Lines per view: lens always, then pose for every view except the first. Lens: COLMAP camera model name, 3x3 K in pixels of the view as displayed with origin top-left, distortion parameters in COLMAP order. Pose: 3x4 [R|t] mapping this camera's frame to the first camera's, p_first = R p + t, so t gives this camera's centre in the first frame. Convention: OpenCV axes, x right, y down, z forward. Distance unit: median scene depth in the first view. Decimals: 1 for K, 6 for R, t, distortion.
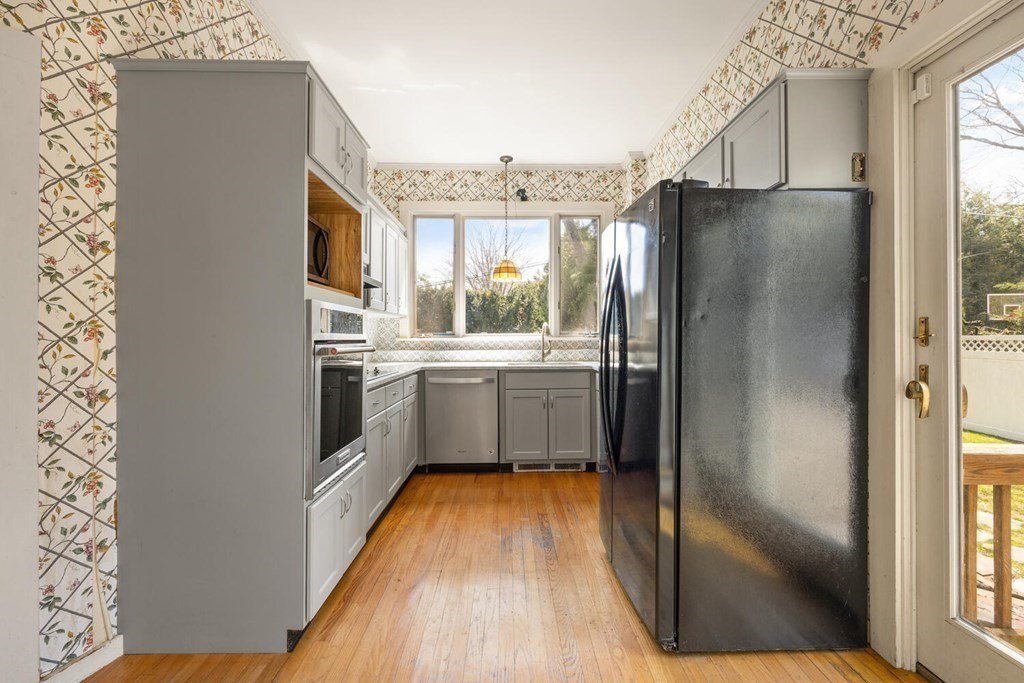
lens RADIAL K [[417.9, 0, 516.1], [0, 417.9, 340.2], [0, 0, 1]] dist [-0.002529, -0.000274]
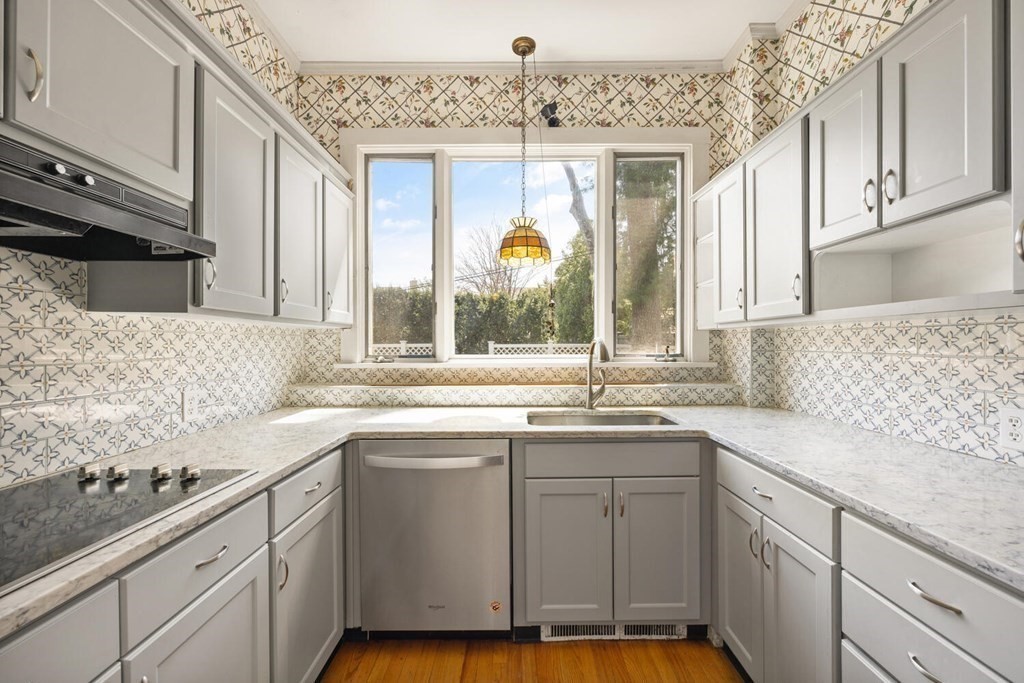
lens RADIAL K [[417.9, 0, 516.1], [0, 417.9, 340.2], [0, 0, 1]] dist [-0.002529, -0.000274]
pose [[0.999801, -0.000984, -0.019931, -0.022203], [0.000685, 0.999887, -0.015030, -0.028820], [0.019943, 0.015014, 0.999688, 0.426611]]
